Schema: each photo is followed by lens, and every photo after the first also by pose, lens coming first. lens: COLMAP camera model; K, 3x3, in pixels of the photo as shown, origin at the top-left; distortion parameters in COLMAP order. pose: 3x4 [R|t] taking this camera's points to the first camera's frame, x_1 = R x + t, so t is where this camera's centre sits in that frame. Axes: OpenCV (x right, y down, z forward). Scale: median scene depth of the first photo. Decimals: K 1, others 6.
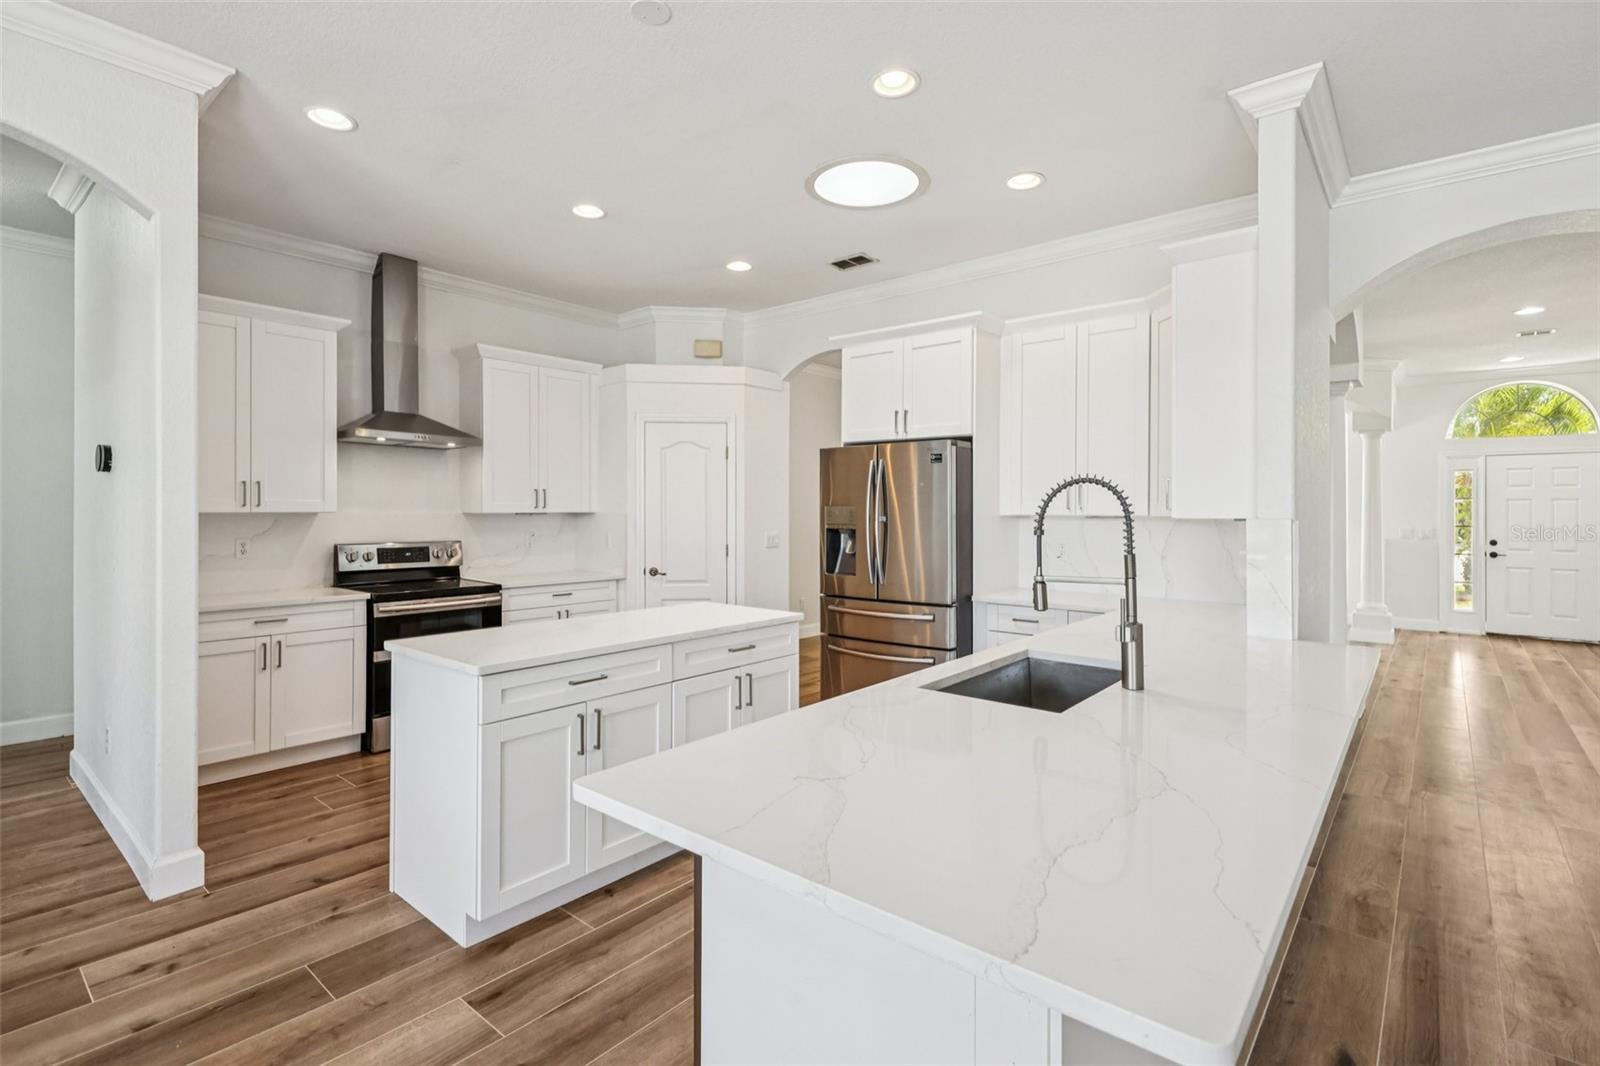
lens RADIAL K [[745.9, 0, 805.2], [0, 745.9, 511.2], [0, 0, 1]] dist [0.003712, 0.000004]
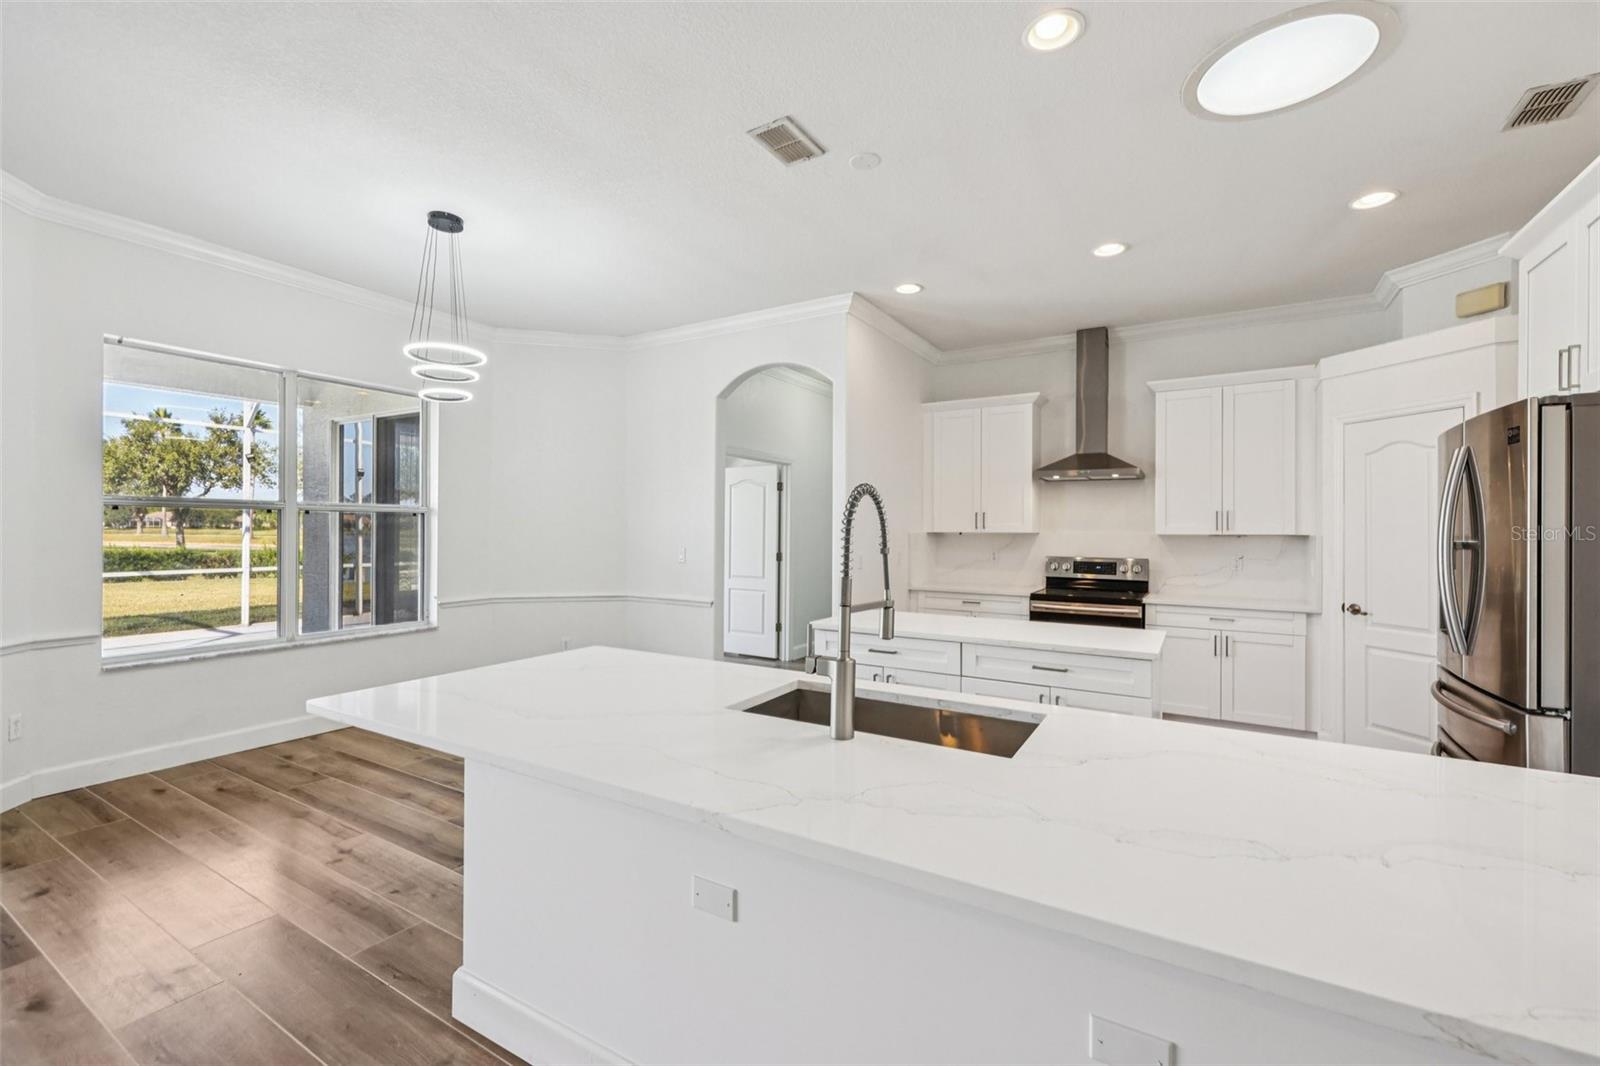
lens RADIAL K [[672.6, 0, 795.9], [0, 672.6, 529.3], [0, 0, 1]] dist [0.001436, -0.000128]
pose [[0.149868, -0.003495, -0.988700, 0.495451], [-0.007875, 0.999958, -0.004728, 0.003775], [0.988675, 0.008494, 0.149835, 0.350358]]
